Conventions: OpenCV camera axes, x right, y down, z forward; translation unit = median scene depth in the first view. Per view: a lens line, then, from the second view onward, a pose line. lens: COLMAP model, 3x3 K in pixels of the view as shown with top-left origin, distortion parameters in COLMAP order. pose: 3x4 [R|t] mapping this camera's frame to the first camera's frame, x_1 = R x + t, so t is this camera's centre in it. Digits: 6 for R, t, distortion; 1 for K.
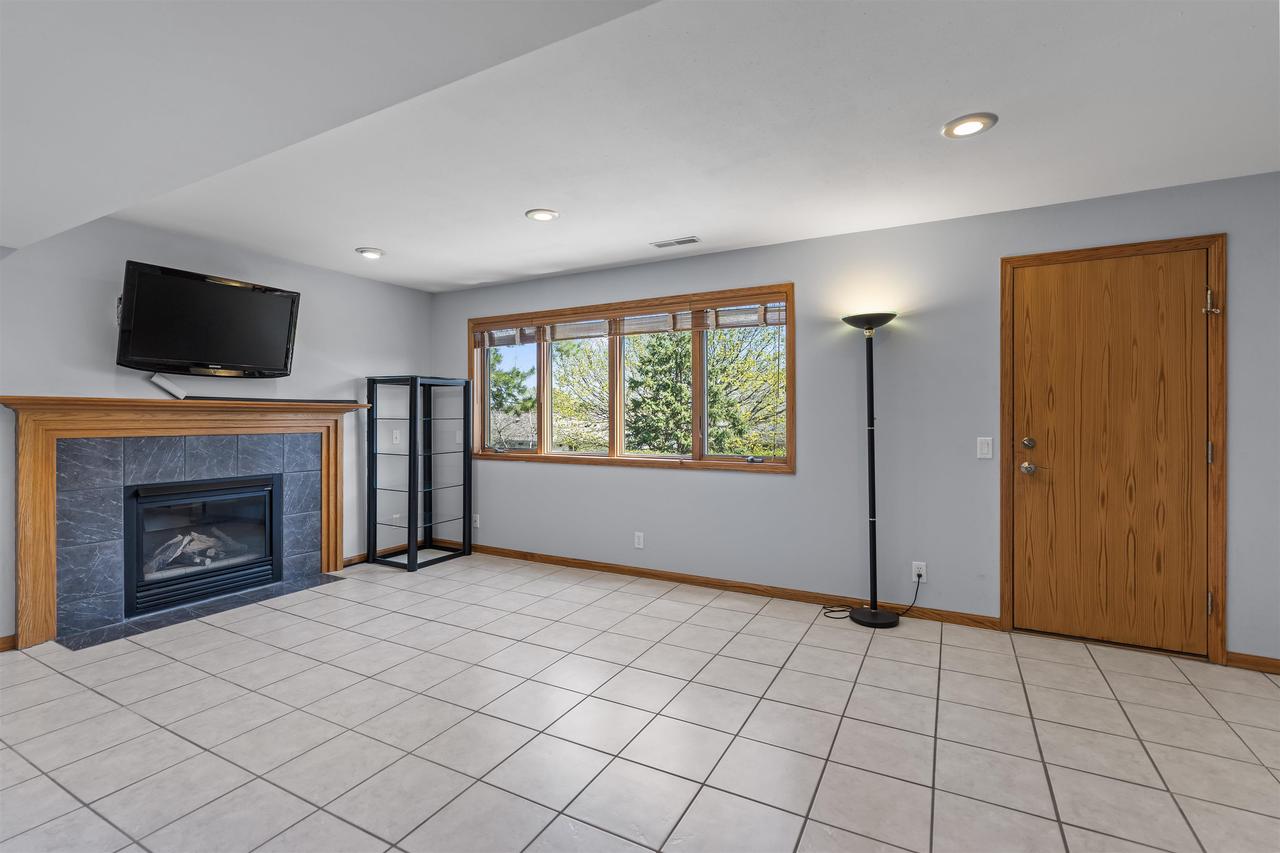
lens RADIAL K [[580.0, 0, 639.5], [0, 580.0, 415.5], [0, 0, 1]] dist [-0.005574, 0.001125]
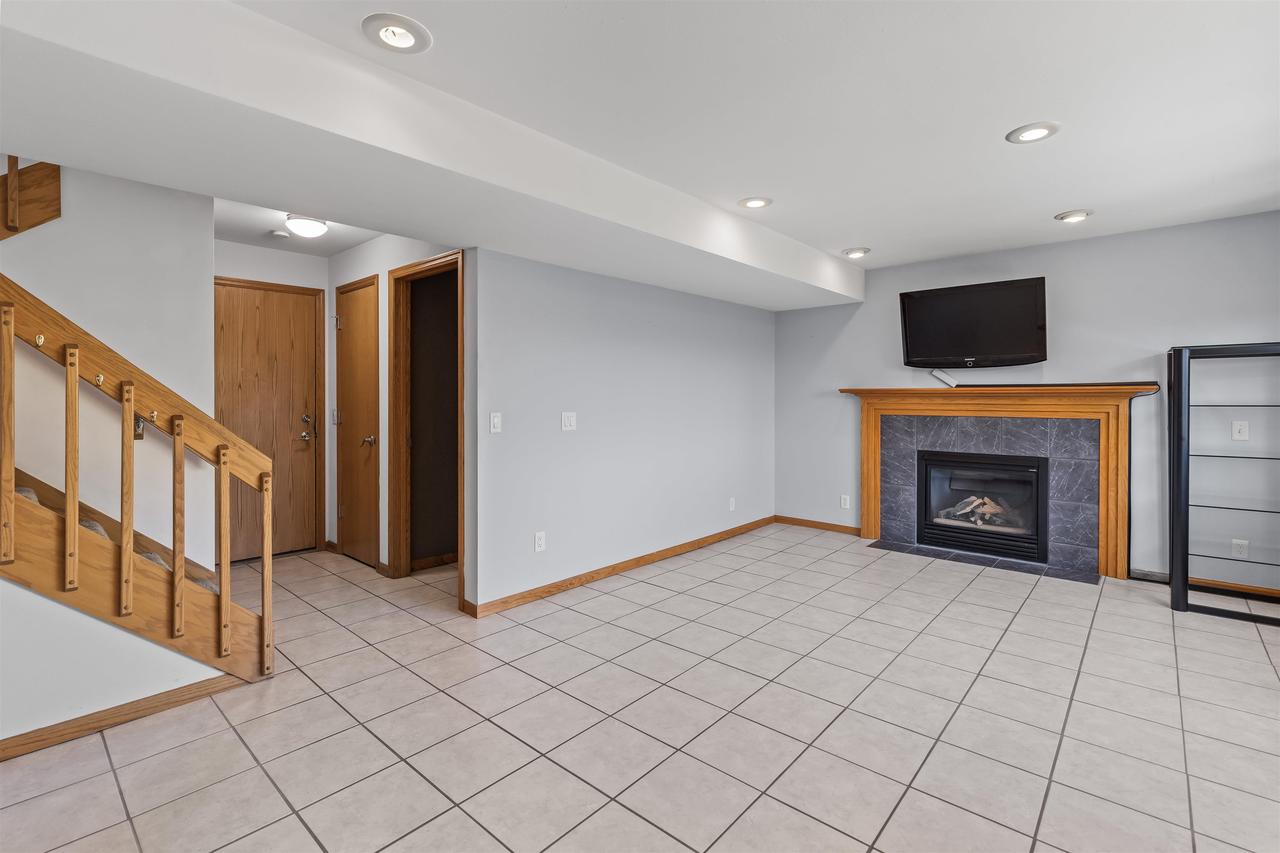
lens RADIAL K [[580.0, 0, 642.0], [0, 580.0, 406.3], [0, 0, 1]] dist [-0.005574, 0.001125]
pose [[-0.234150, 0.010025, -0.972149, 0.576090], [0.001515, 0.999949, 0.009947, -0.000398], [0.972199, 0.000856, -0.234153, 0.601341]]
